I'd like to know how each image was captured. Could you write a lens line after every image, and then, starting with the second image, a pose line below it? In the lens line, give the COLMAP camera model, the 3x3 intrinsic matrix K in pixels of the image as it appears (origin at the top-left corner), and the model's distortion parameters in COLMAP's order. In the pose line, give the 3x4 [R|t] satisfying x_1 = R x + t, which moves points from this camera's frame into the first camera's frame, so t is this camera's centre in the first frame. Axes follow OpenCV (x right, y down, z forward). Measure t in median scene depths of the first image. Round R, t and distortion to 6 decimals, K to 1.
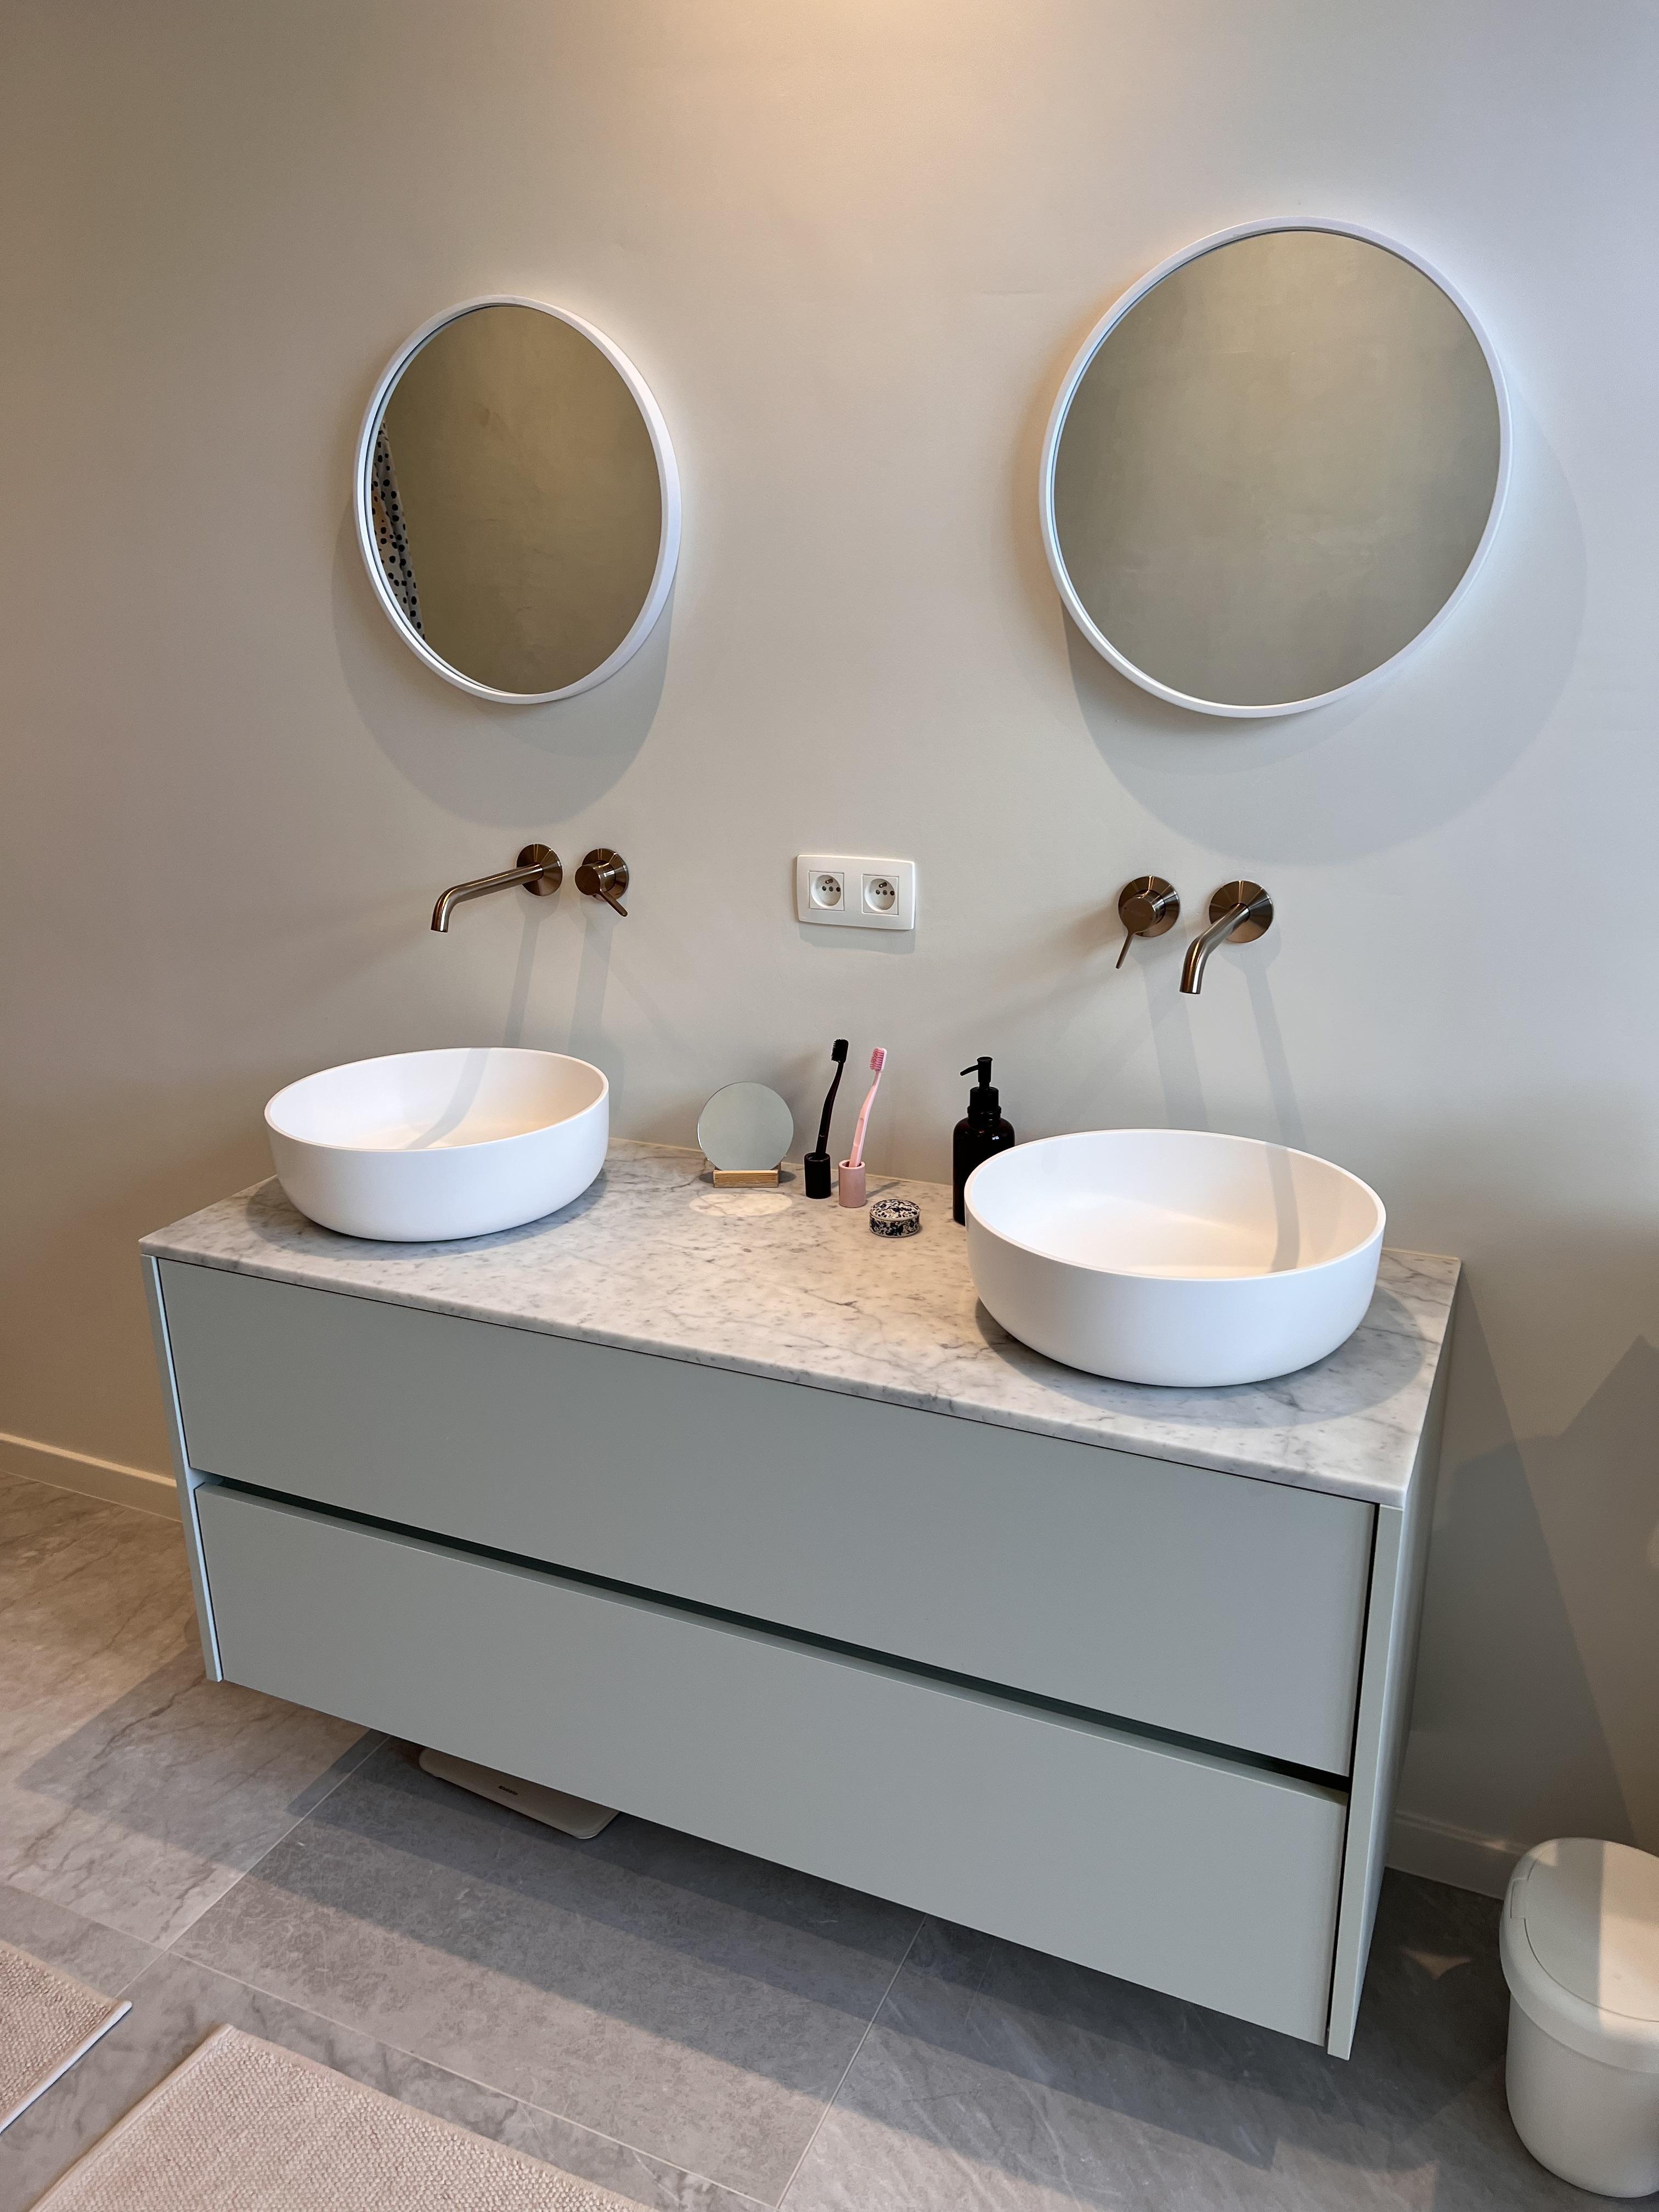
lens RADIAL K [[1702.6, 0, 816.8], [0, 1702.6, 1120.5], [0, 0, 1]] dist [0.065578, -0.091370]
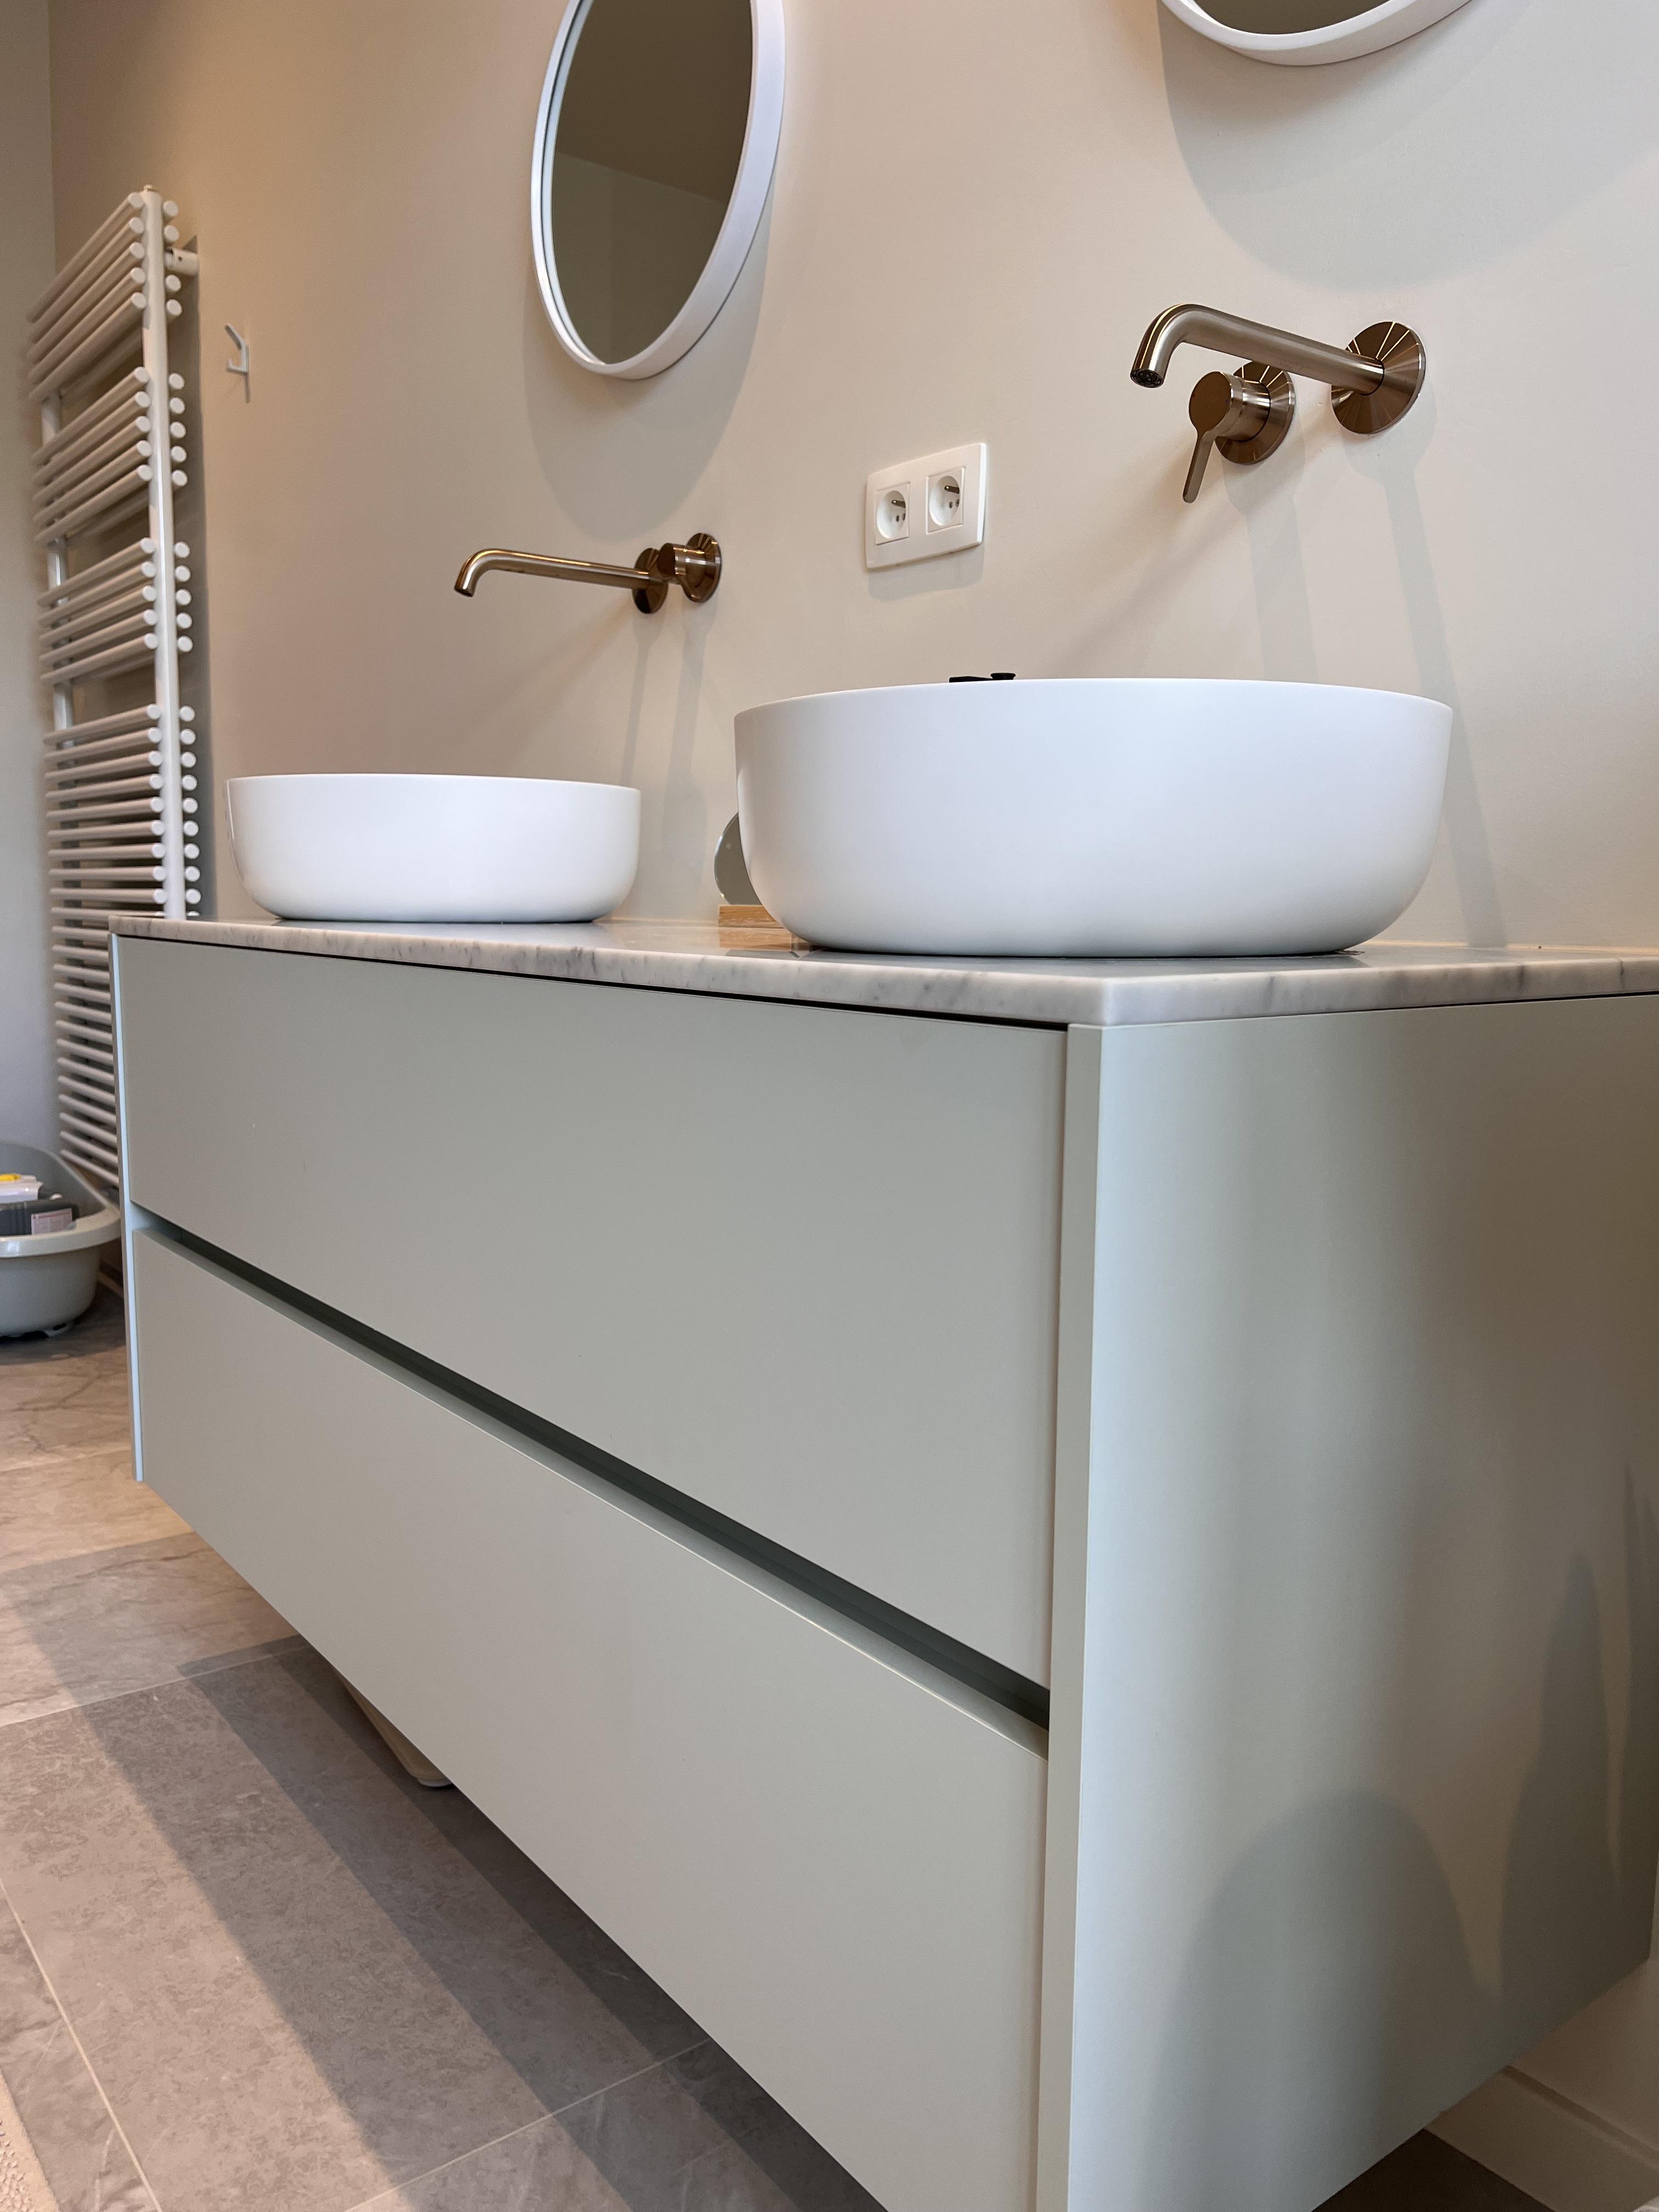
lens RADIAL K [[1702.6, 0, 816.8], [0, 1702.6, 1120.5], [0, 0, 1]] dist [0.065578, -0.091370]
pose [[0.879133, 0.089082, -0.468177, 0.368017], [-0.177467, 0.972916, -0.148123, 0.249214], [0.442302, 0.213306, 0.871131, 0.423723]]
